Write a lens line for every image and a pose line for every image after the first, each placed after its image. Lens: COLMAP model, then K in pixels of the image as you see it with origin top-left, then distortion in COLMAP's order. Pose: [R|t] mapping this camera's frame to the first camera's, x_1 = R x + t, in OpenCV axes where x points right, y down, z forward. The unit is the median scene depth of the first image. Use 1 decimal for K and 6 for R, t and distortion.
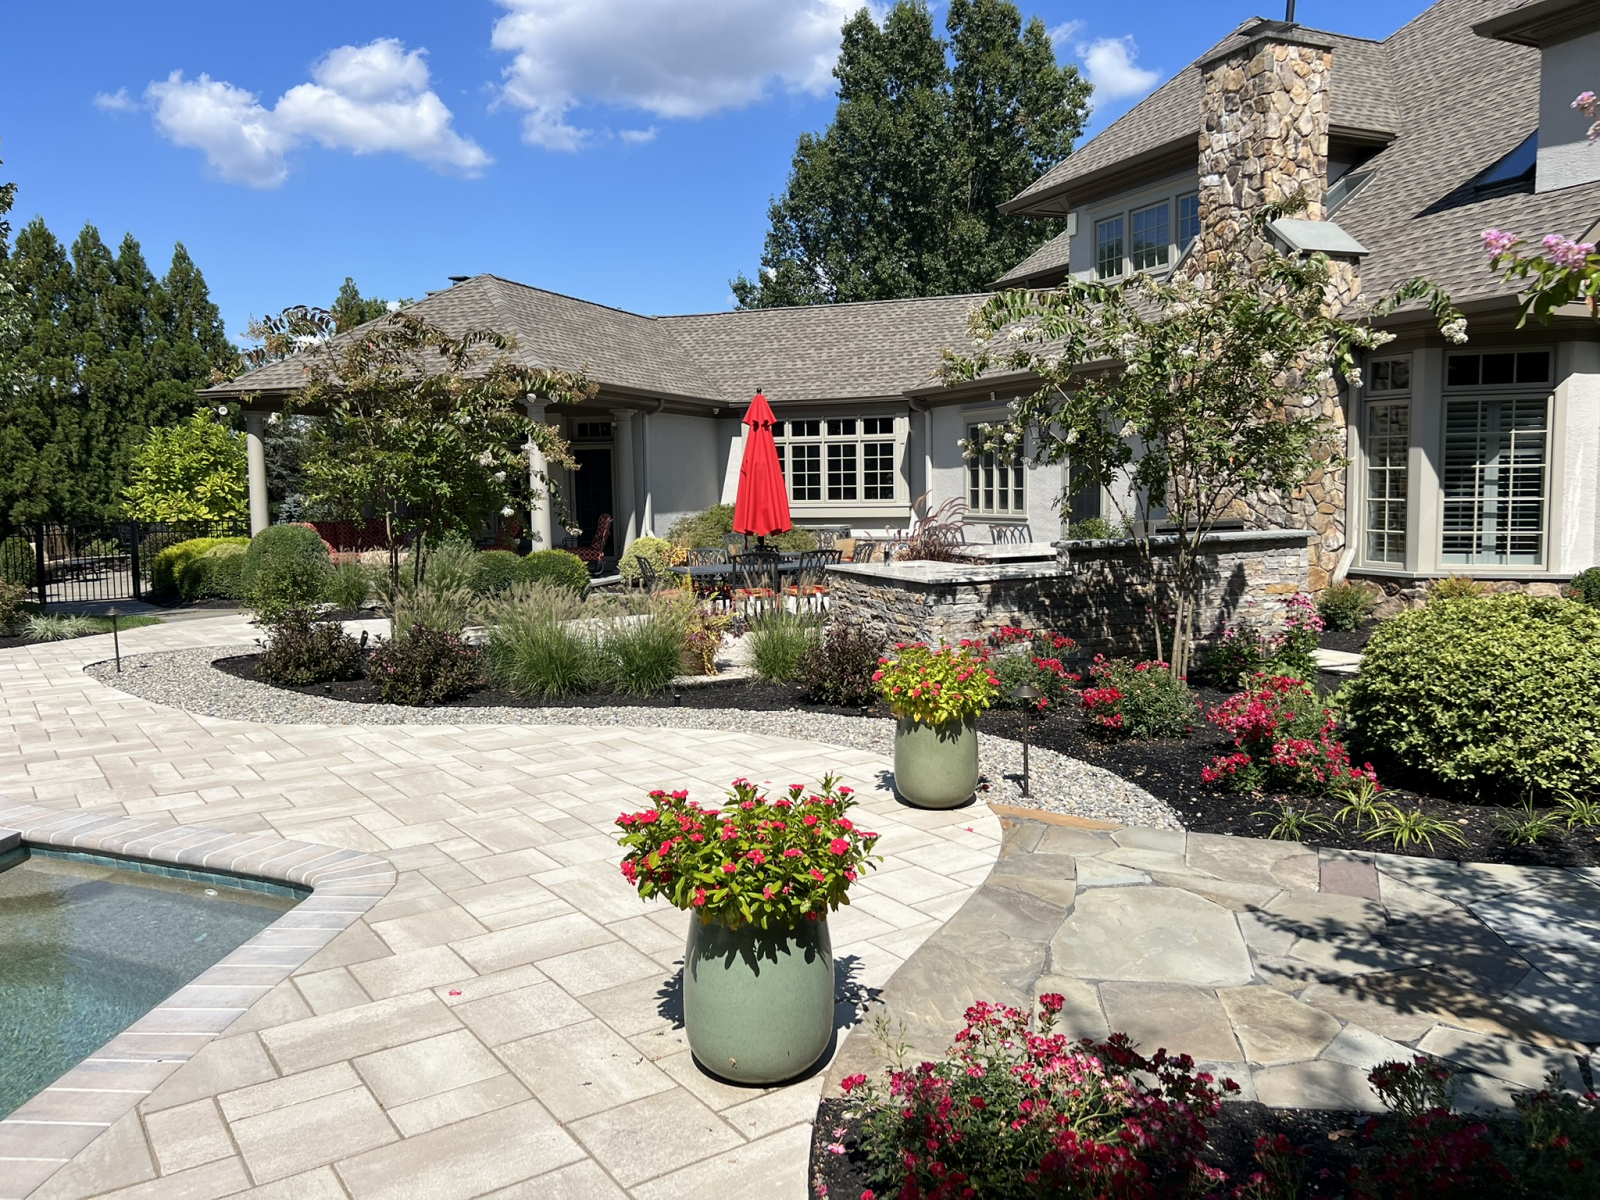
lens RADIAL K [[1207.7, 0, 789.8], [0, 1207.7, 580.6], [0, 0, 1]] dist [0.064314, -0.072421]
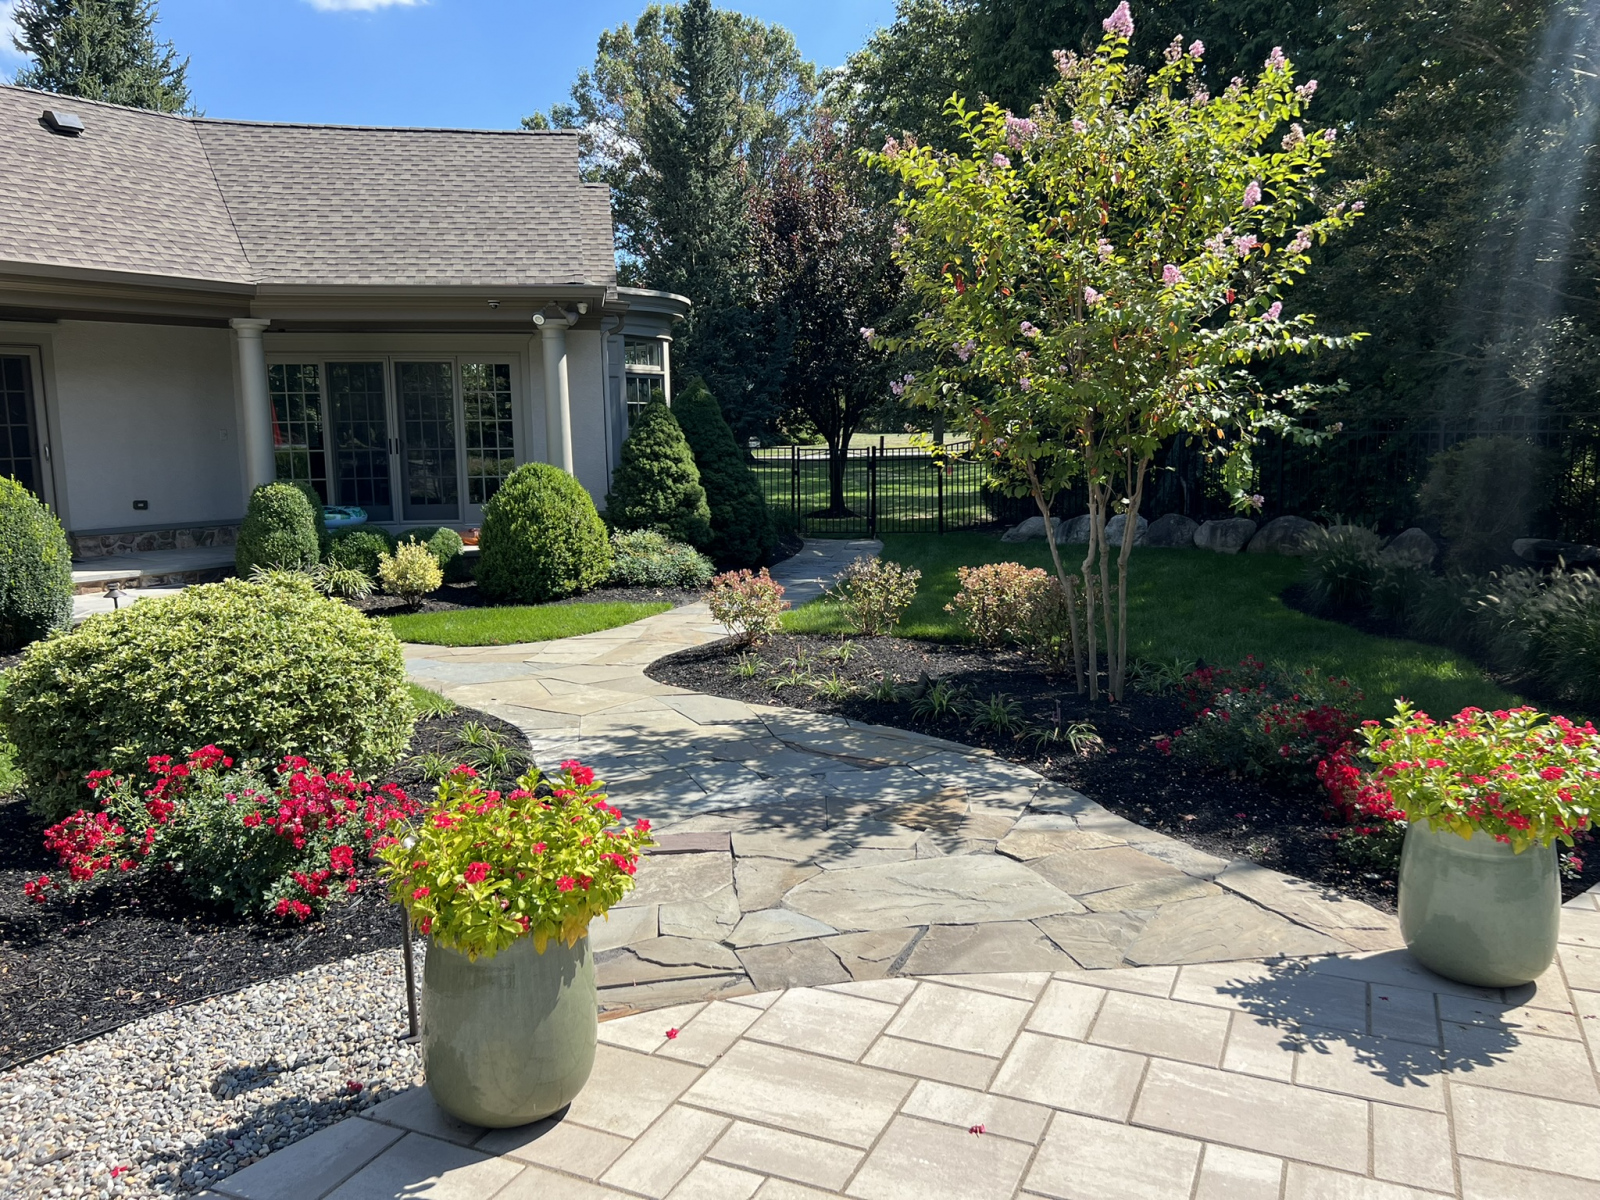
lens RADIAL K [[1207.7, 0, 811.8], [0, 1207.7, 556.9], [0, 0, 1]] dist [0.064314, -0.072421]
pose [[-0.513209, -0.077294, 0.854776, -0.134099], [0.093080, 0.985050, 0.144959, -0.037040], [-0.853201, 0.153957, -0.498342, 0.427878]]
